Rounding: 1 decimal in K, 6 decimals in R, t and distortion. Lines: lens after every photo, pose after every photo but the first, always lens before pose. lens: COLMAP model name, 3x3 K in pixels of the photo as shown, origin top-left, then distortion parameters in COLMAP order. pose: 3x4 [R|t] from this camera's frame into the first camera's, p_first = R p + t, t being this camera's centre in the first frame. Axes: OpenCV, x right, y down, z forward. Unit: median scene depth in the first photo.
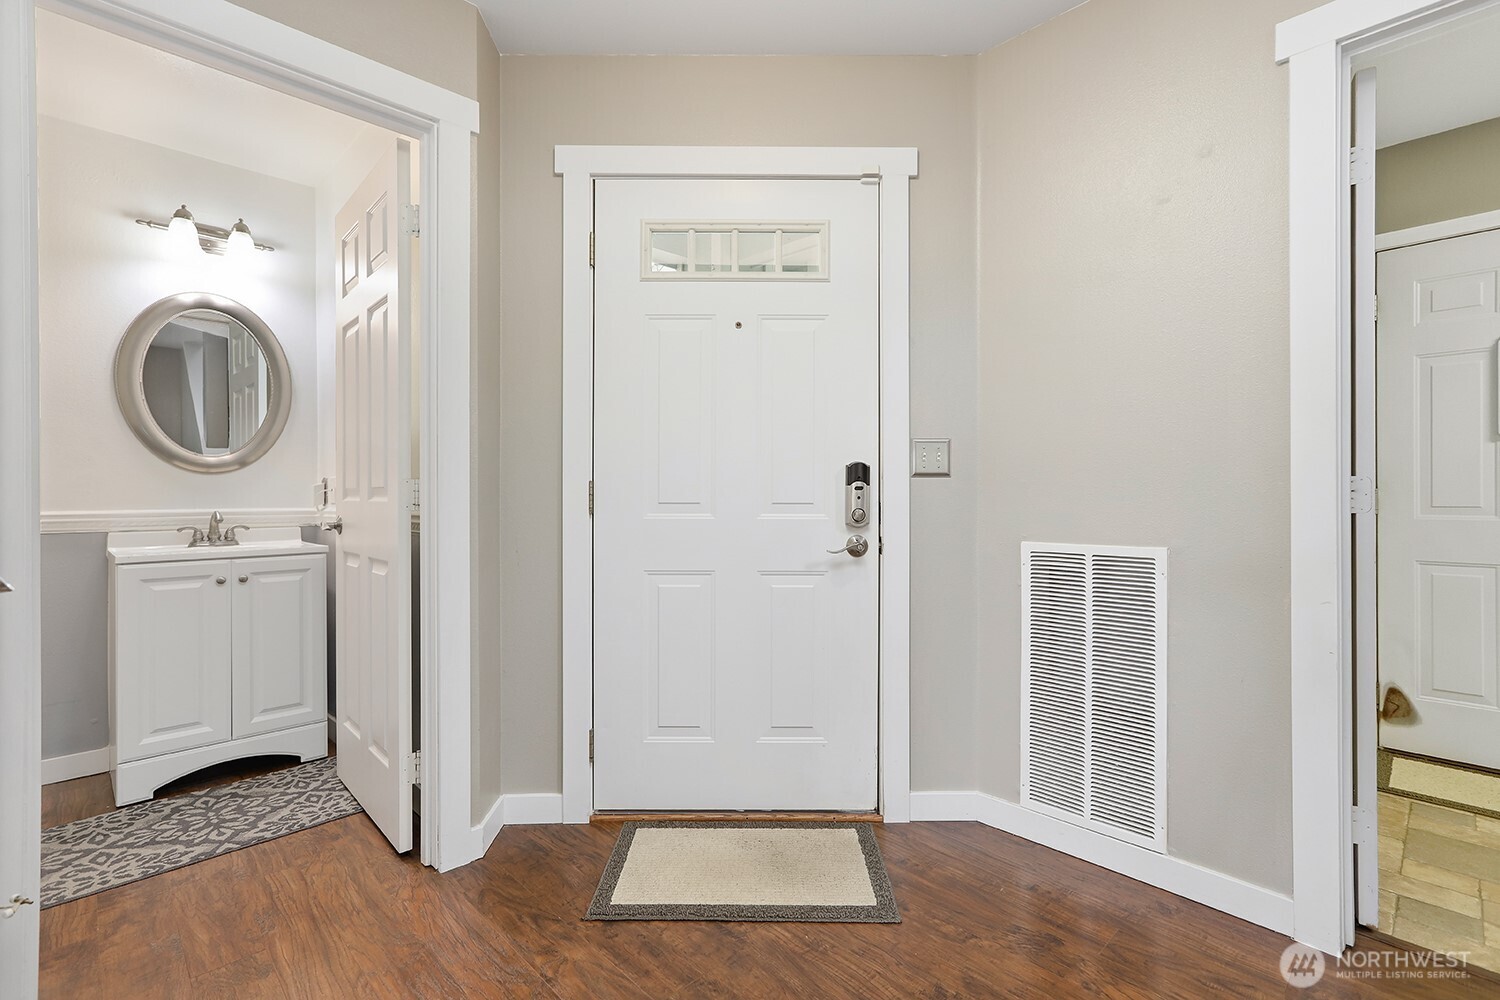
lens RADIAL K [[666.1, 0, 752.9], [0, 666.1, 495.1], [0, 0, 1]] dist [0.002724, 0.000147]
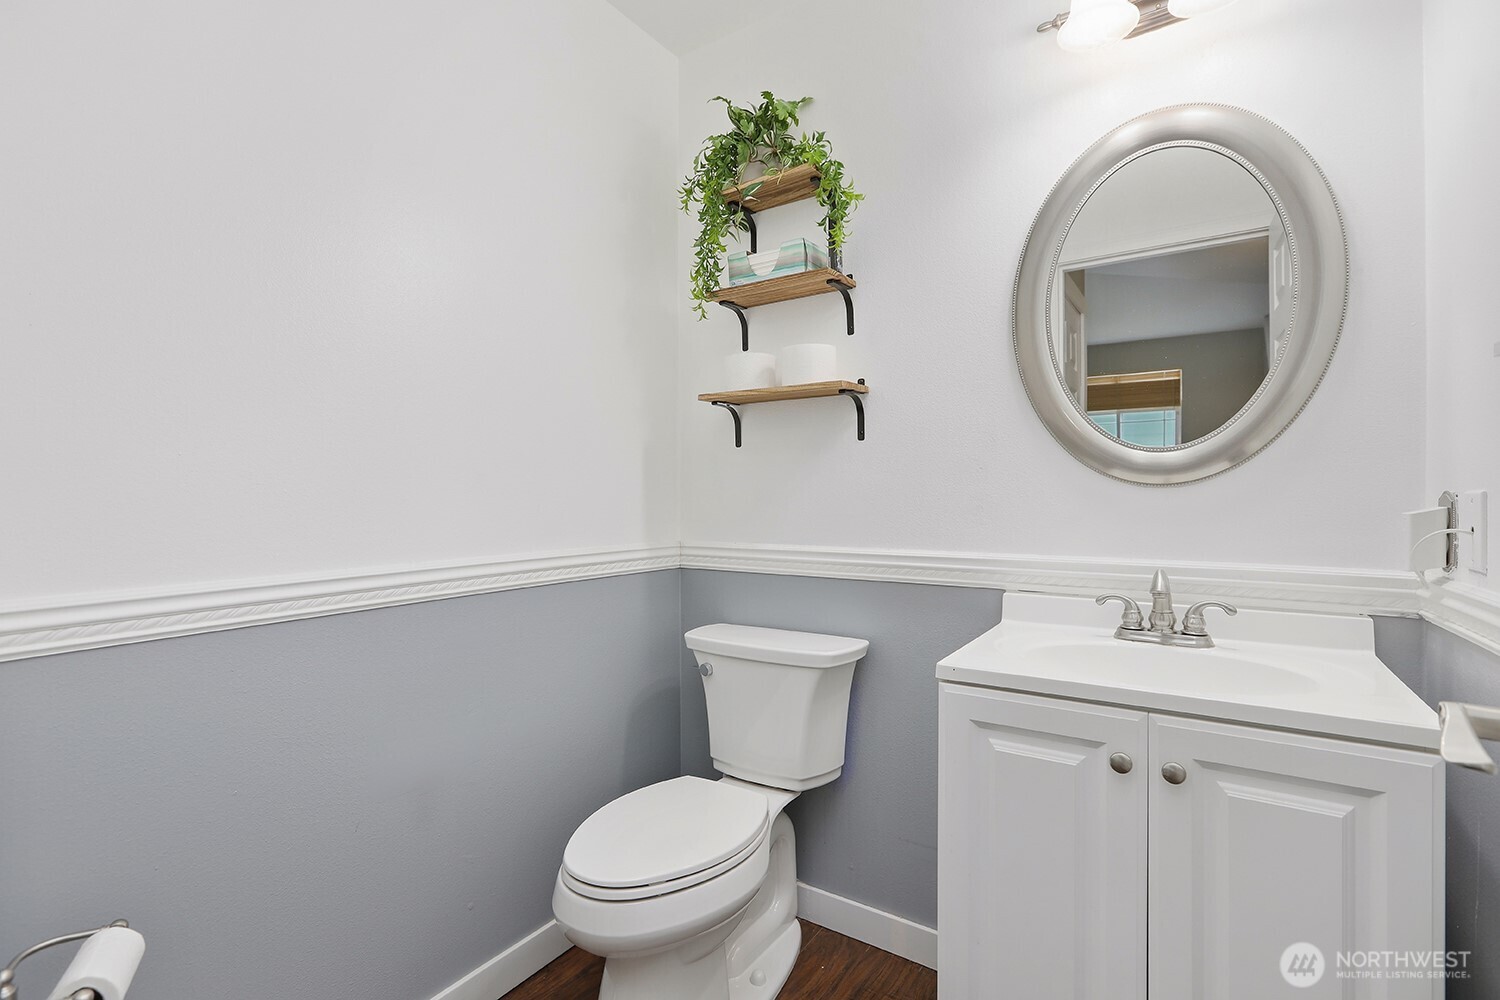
lens RADIAL K [[694.4, 0, 753.3], [0, 694.4, 502.2], [0, 0, 1]] dist [-0.013547, 0.007856]
pose [[0.200085, 0.010718, -0.979720, -0.395108], [-0.009655, 0.999913, 0.008967, -0.022678], [0.979731, 0.007665, 0.200171, 0.625769]]
